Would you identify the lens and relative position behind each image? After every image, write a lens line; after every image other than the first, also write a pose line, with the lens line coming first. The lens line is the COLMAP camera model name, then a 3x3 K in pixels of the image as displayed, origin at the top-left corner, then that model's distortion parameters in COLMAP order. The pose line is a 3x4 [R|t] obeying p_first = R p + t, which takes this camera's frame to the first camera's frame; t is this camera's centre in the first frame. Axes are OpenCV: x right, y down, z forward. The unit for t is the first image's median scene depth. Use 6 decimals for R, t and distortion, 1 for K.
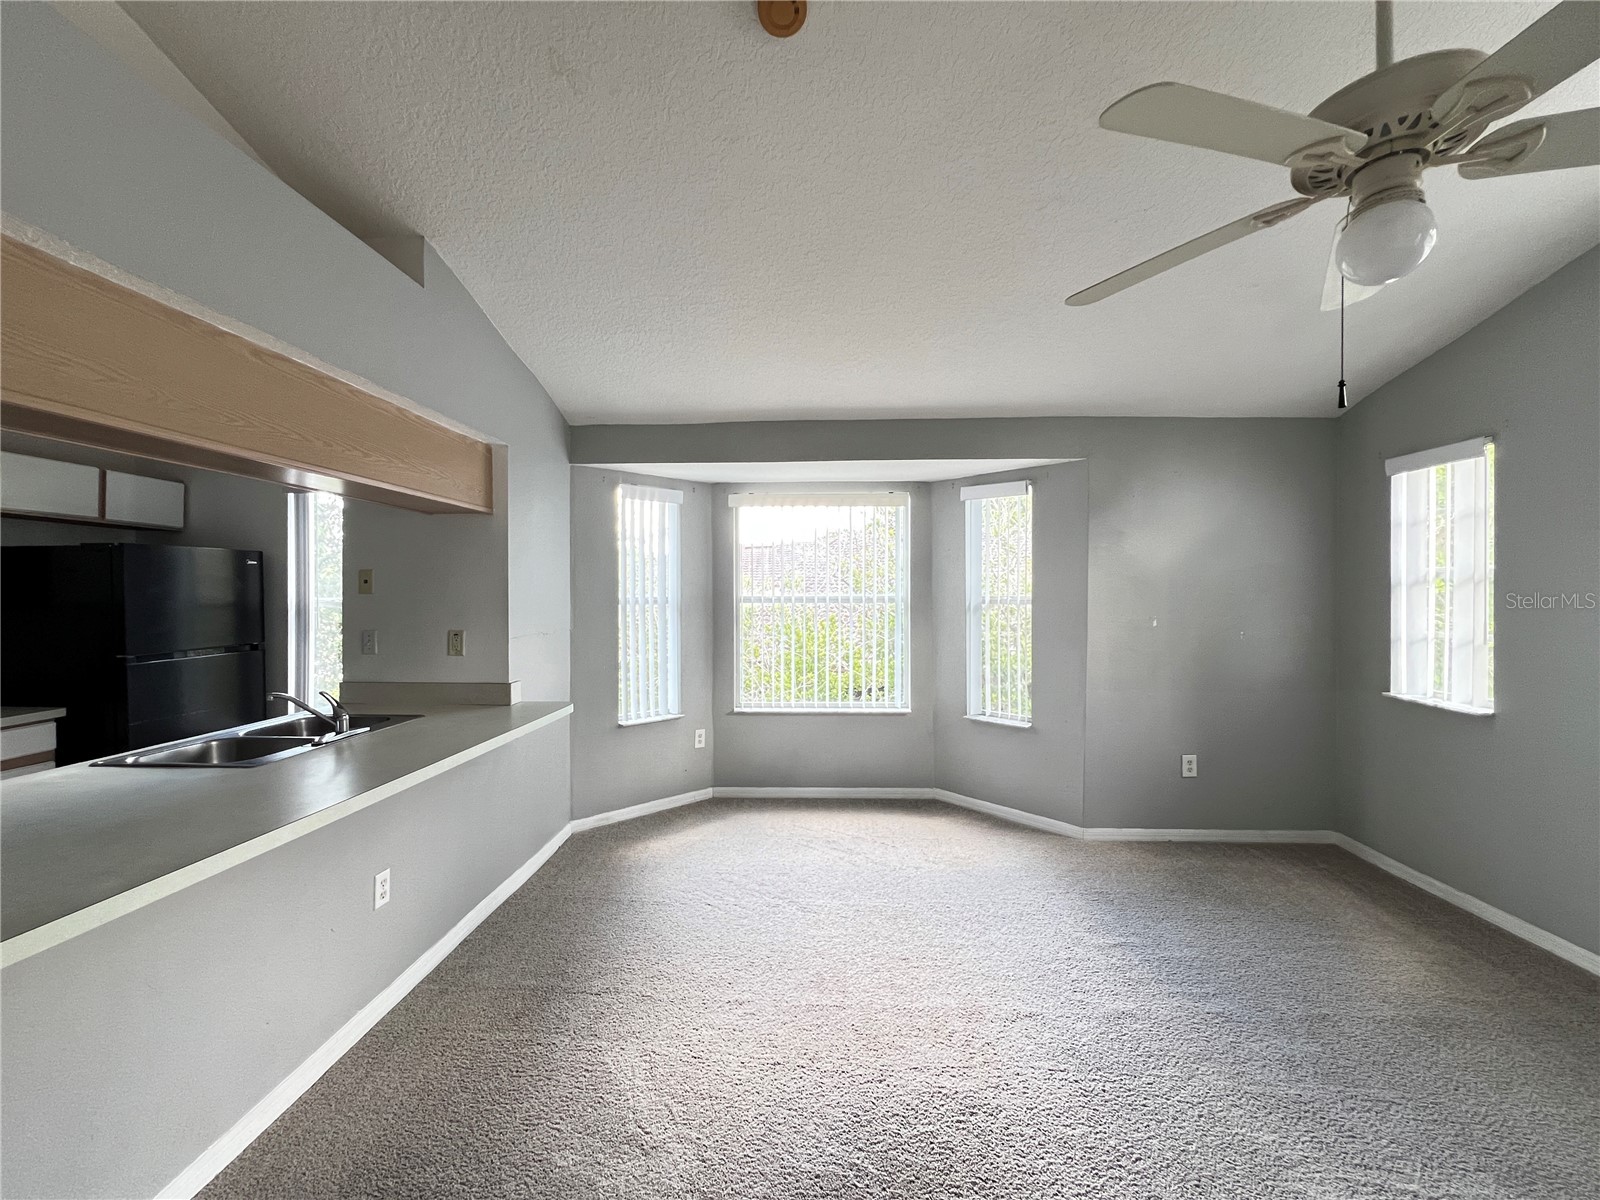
lens RADIAL K [[642.8, 0, 797.0], [0, 642.8, 598.4], [0, 0, 1]] dist [-0.003464, 0.000701]
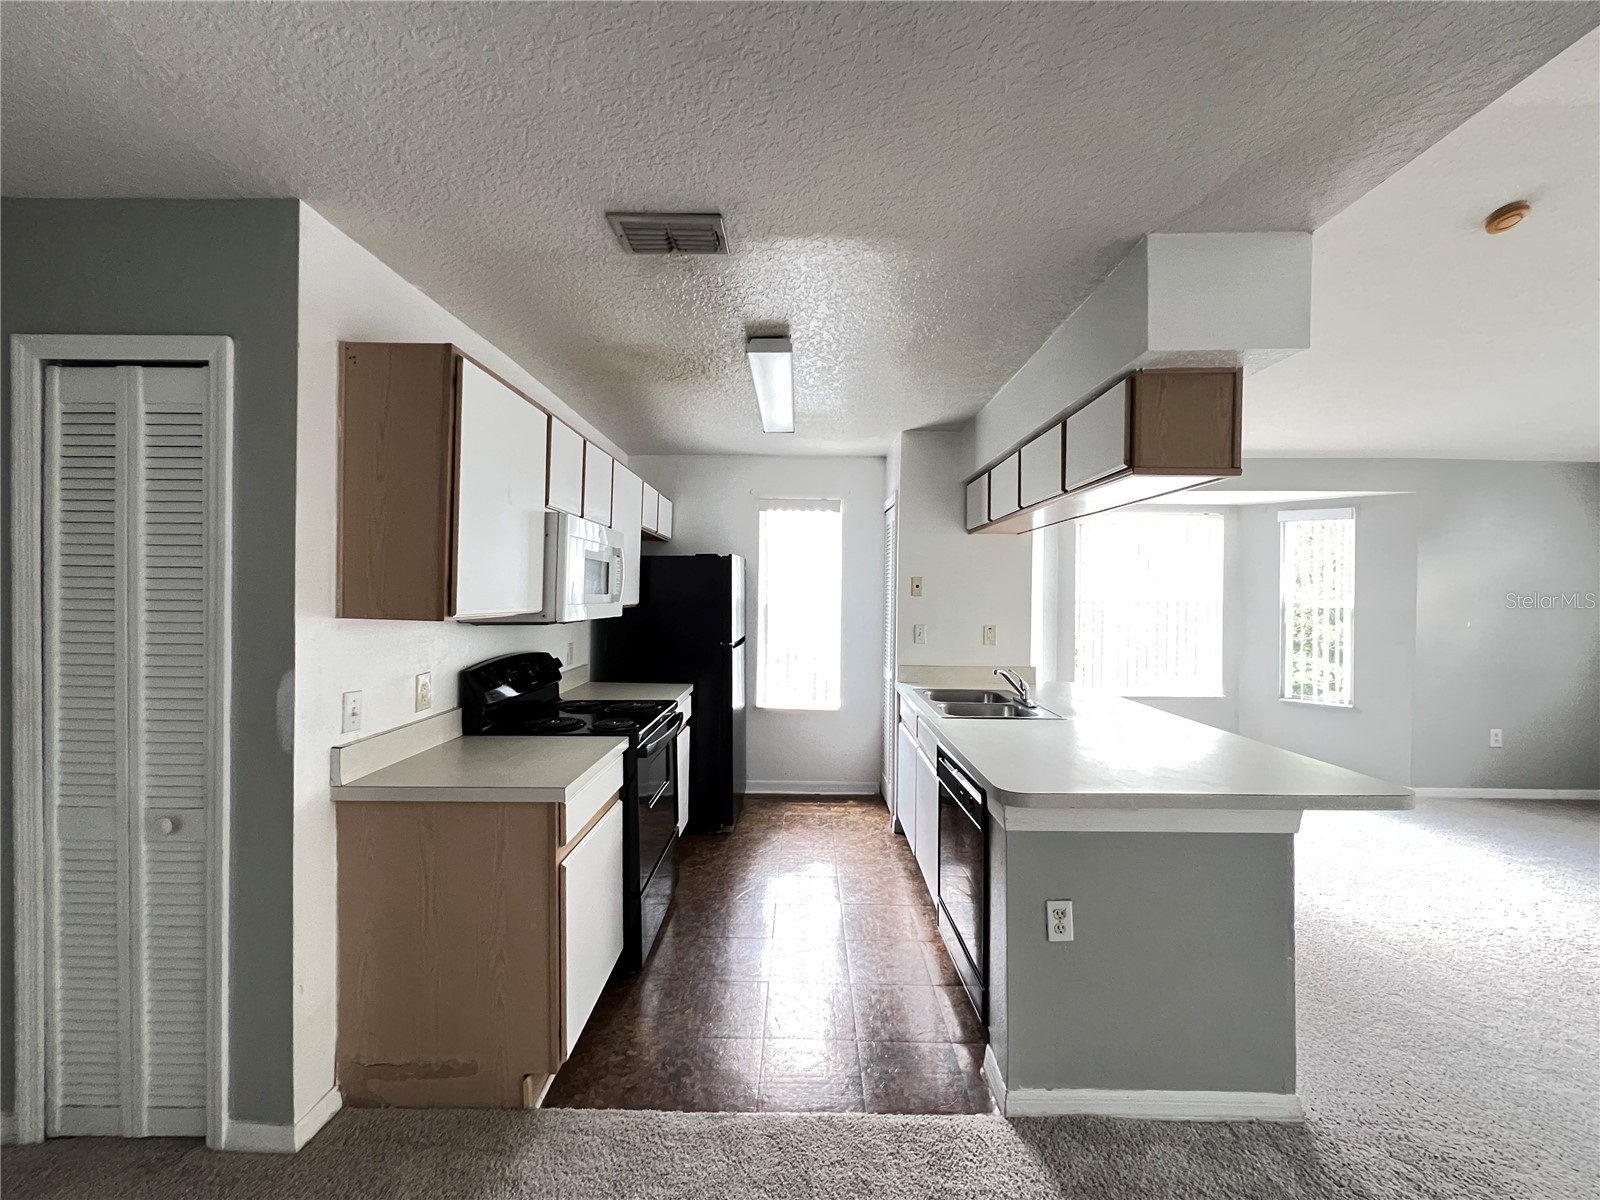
lens RADIAL K [[642.8, 0, 793.3], [0, 642.8, 597.9], [0, 0, 1]] dist [-0.003464, 0.000701]
pose [[0.999717, 0.007848, 0.022477, -0.898548], [-0.007743, 0.999959, -0.004738, 0.004473], [-0.022513, 0.004562, 0.999736, -0.251918]]
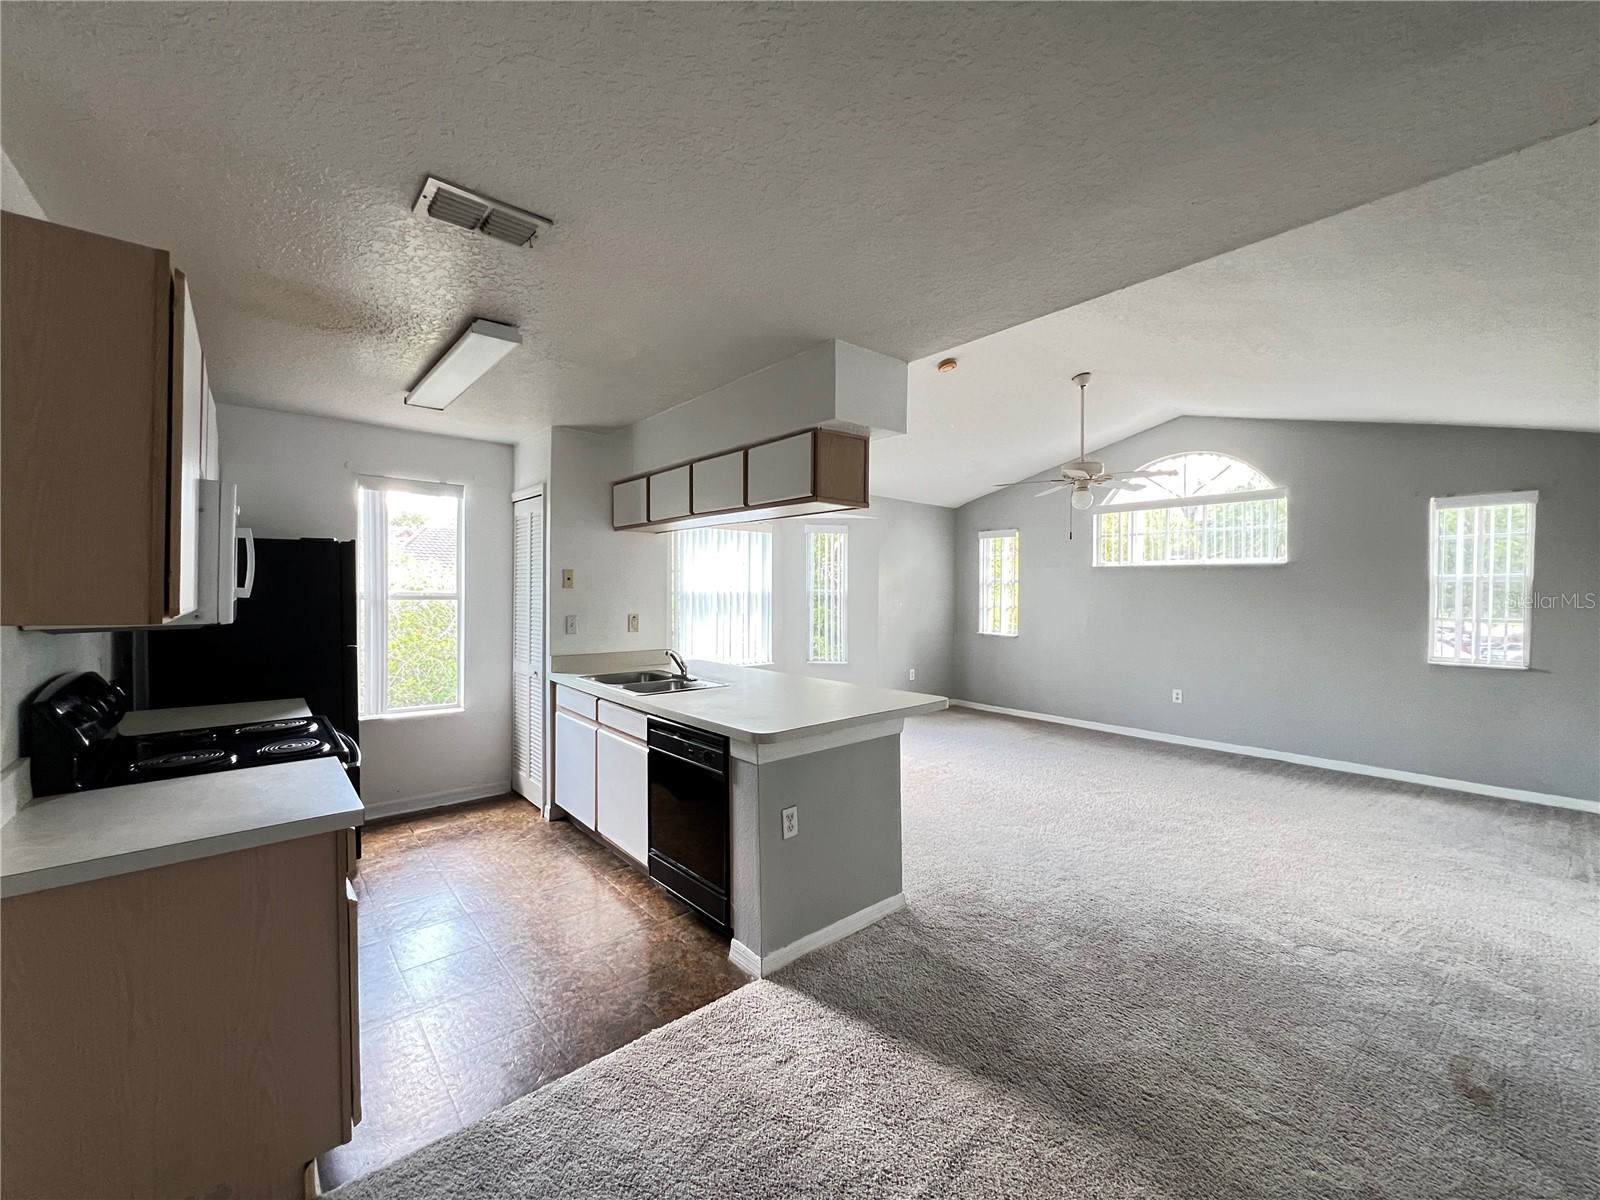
lens RADIAL K [[642.8, 0, 798.4], [0, 642.8, 597.6], [0, 0, 1]] dist [-0.003464, 0.000701]
pose [[0.733533, -0.006699, 0.679621, -1.160756], [0.004004, 0.999977, 0.005535, 0.006913], [-0.679642, -0.001338, 0.733543, -0.269449]]
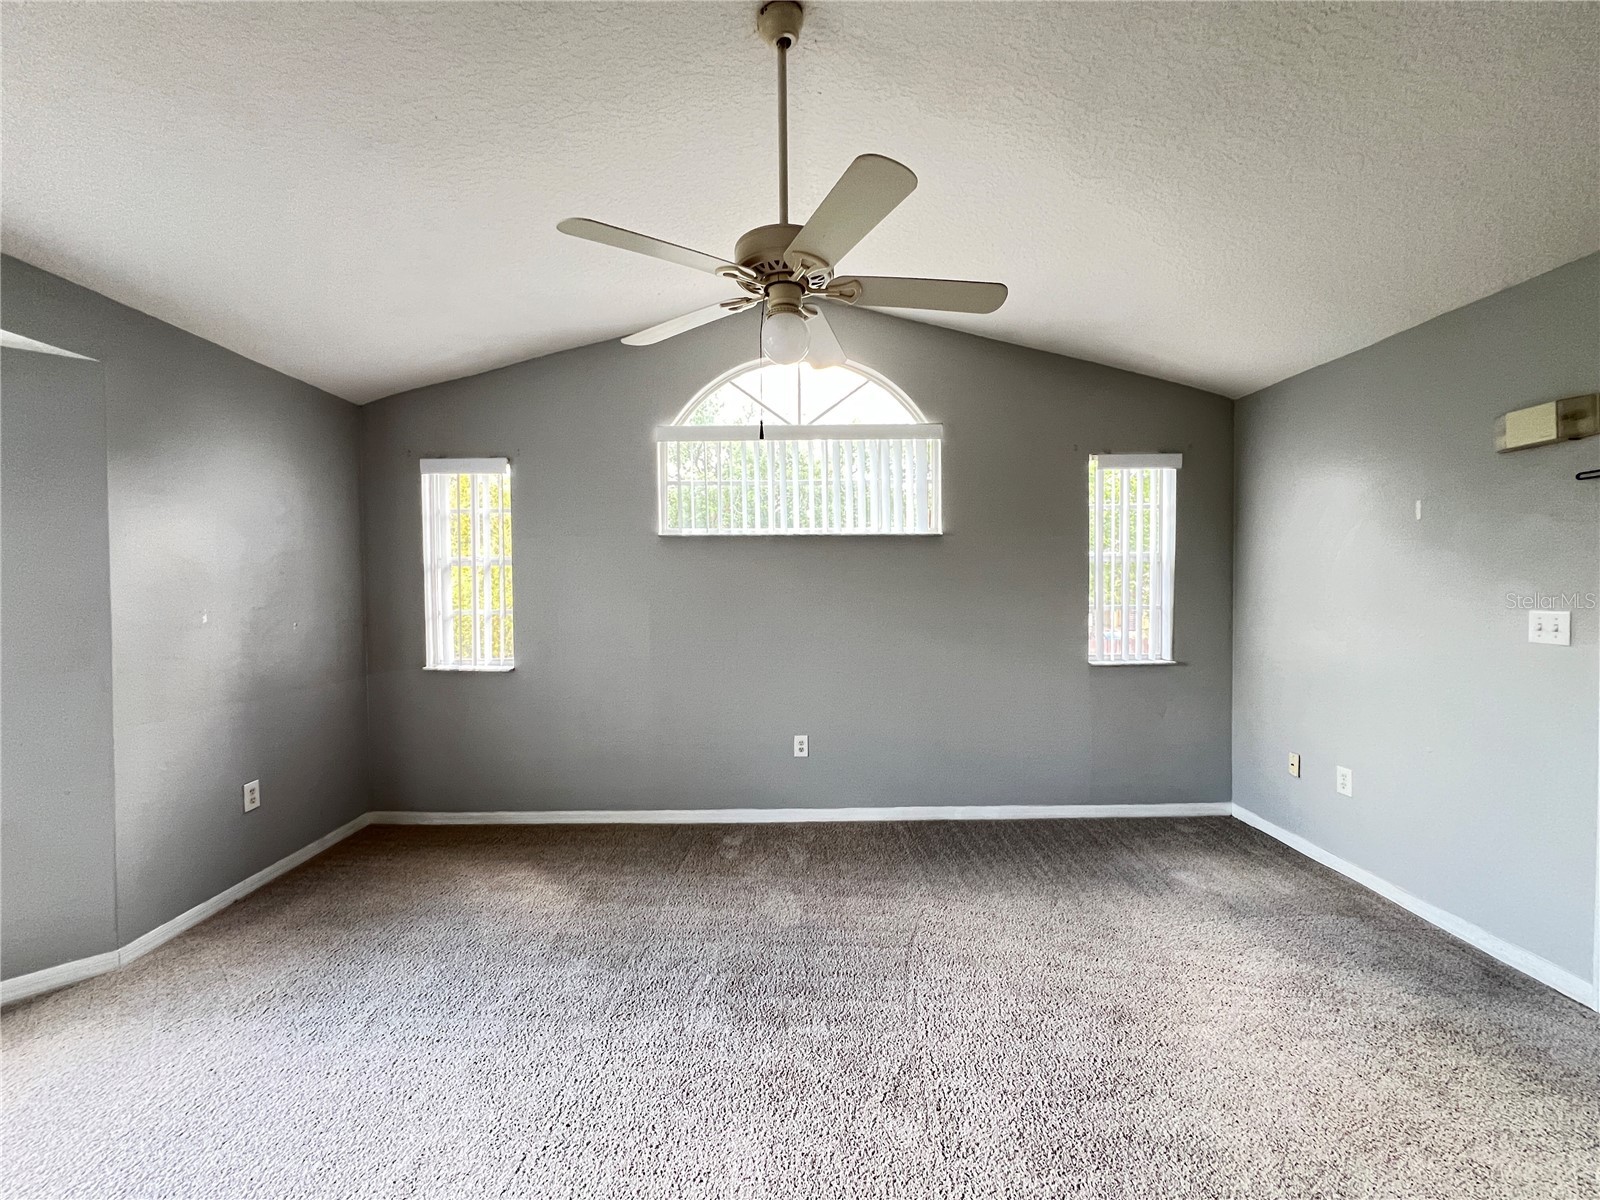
lens RADIAL K [[642.8, 0, 789.7], [0, 642.8, 596.3], [0, 0, 1]] dist [-0.003464, 0.000701]
pose [[-0.048307, -0.017779, 0.998674, -0.236854], [0.021048, 0.999601, 0.018813, 0.015449], [-0.998611, 0.021929, -0.047913, 0.417584]]
